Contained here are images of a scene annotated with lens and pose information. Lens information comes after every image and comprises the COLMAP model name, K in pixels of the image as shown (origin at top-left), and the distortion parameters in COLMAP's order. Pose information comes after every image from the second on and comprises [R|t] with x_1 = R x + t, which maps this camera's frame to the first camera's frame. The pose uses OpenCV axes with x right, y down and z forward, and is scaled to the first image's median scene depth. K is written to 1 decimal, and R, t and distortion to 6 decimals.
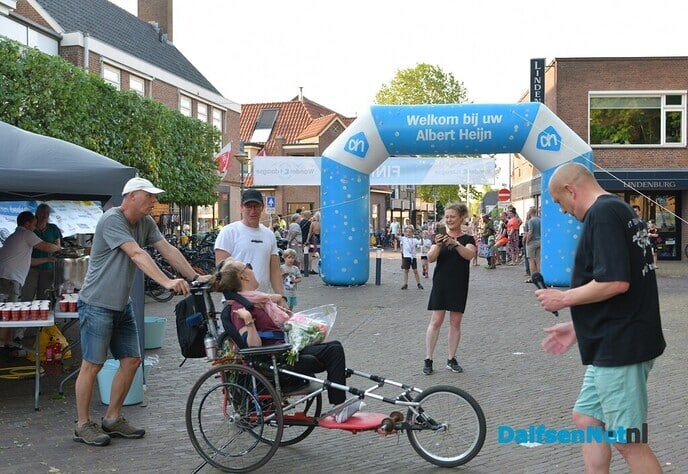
lens RADIAL K [[907.2, 0, 324.6], [0, 907.2, 242.3], [0, 0, 1]] dist [-0.004671, 0.000000]
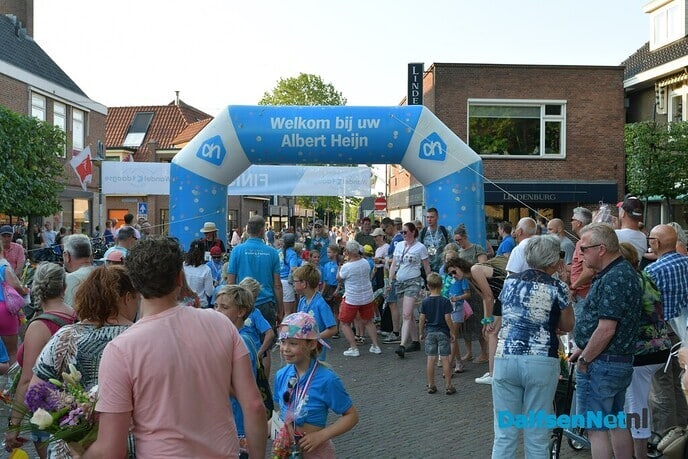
lens RADIAL K [[837.3, 0, 331.7], [0, 837.3, 220.5], [0, 0, 1]] dist [0.012276, 0.000000]
pose [[0.990553, 0.005284, 0.137029, 0.027212], [-0.001926, 0.999695, -0.024632, -0.015555], [-0.137117, 0.024135, 0.990261, 0.143097]]
